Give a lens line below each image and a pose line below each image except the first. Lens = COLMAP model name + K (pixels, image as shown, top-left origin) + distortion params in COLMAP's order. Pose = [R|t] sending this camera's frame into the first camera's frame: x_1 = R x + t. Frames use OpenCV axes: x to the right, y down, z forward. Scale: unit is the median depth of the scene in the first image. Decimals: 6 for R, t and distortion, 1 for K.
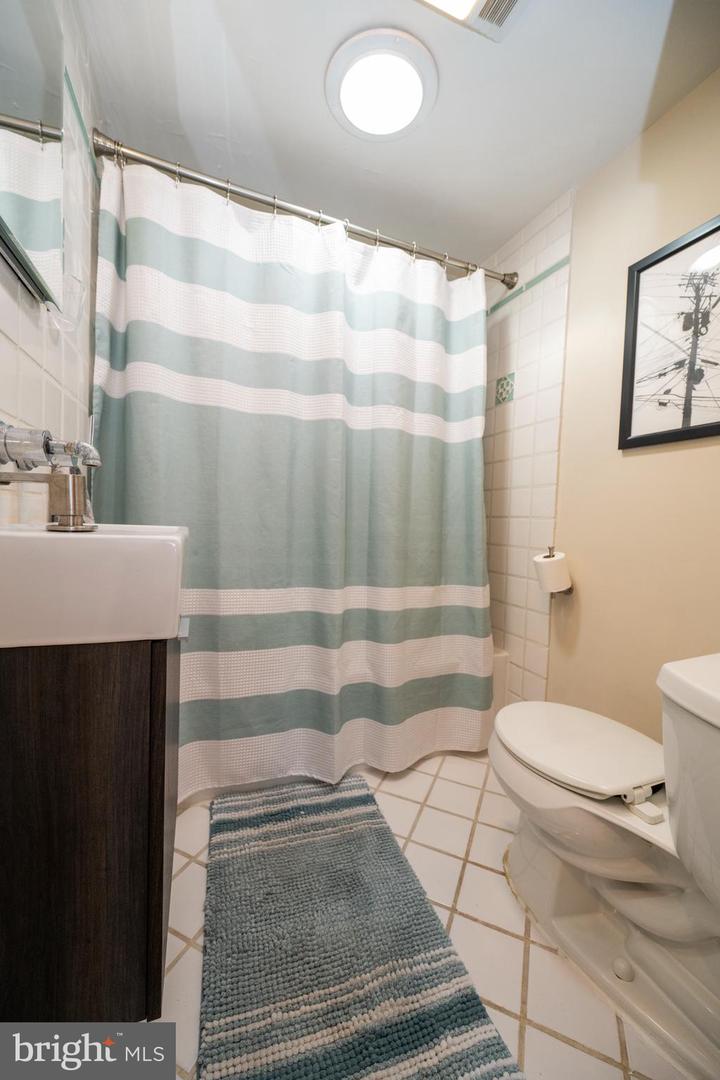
lens RADIAL K [[428.5, 0, 361.2], [0, 428.5, 539.3], [0, 0, 1]] dist [-0.001827, -0.000270]
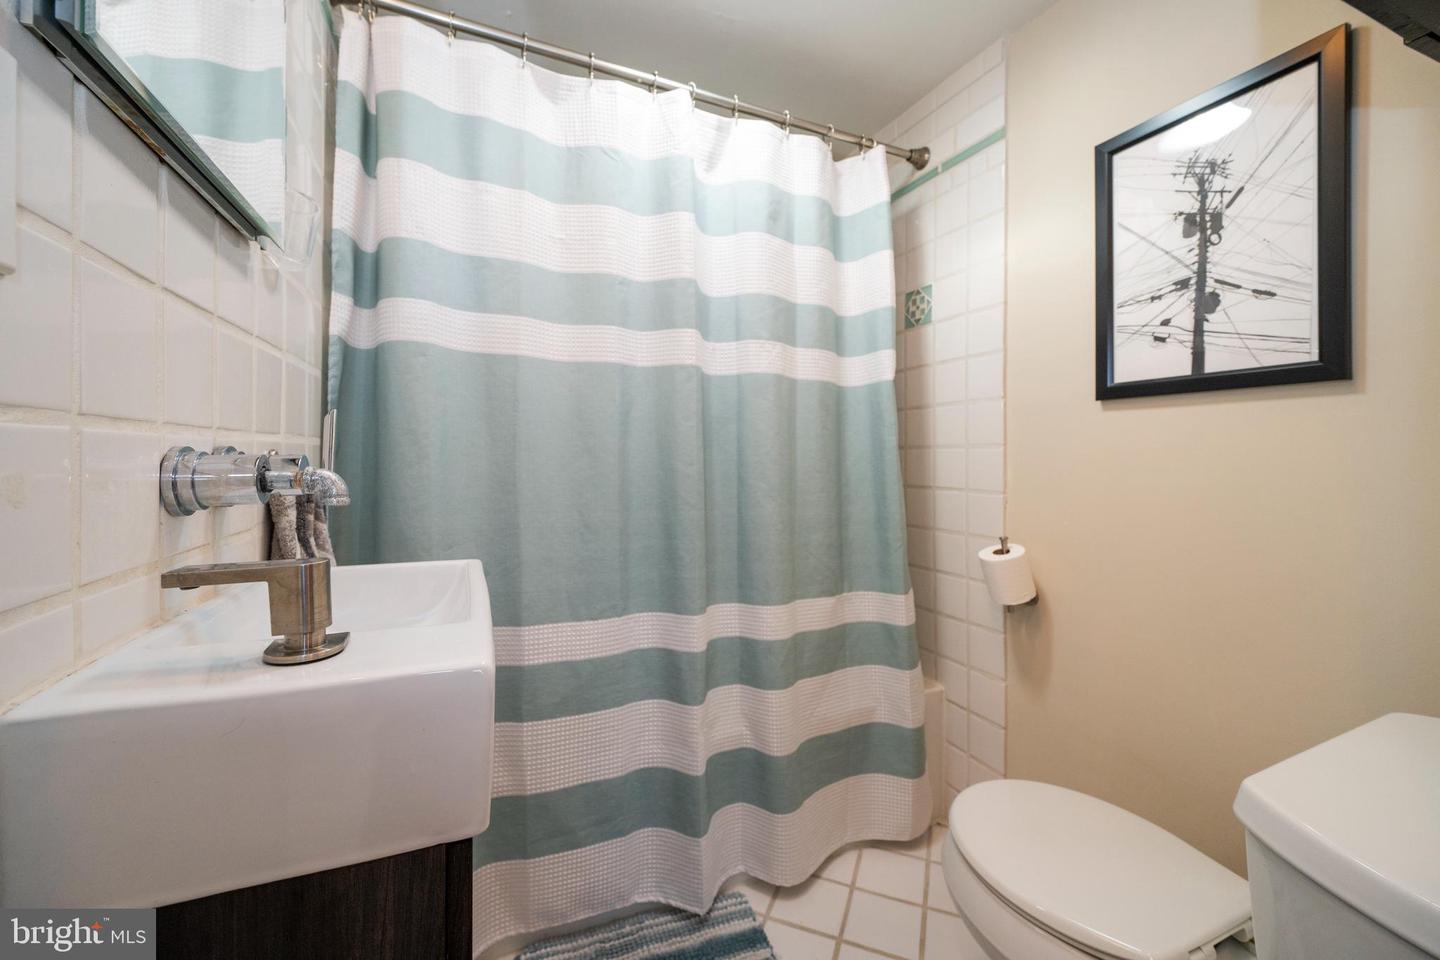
lens RADIAL K [[571.3, 0, 698.3], [0, 571.3, 423.3], [0, 0, 1]] dist [-0.001827, -0.000270]
pose [[0.998897, -0.033653, 0.032737, -0.074621], [0.035227, 0.998189, -0.048758, -0.142343], [-0.031037, 0.049857, 0.998274, 0.088566]]
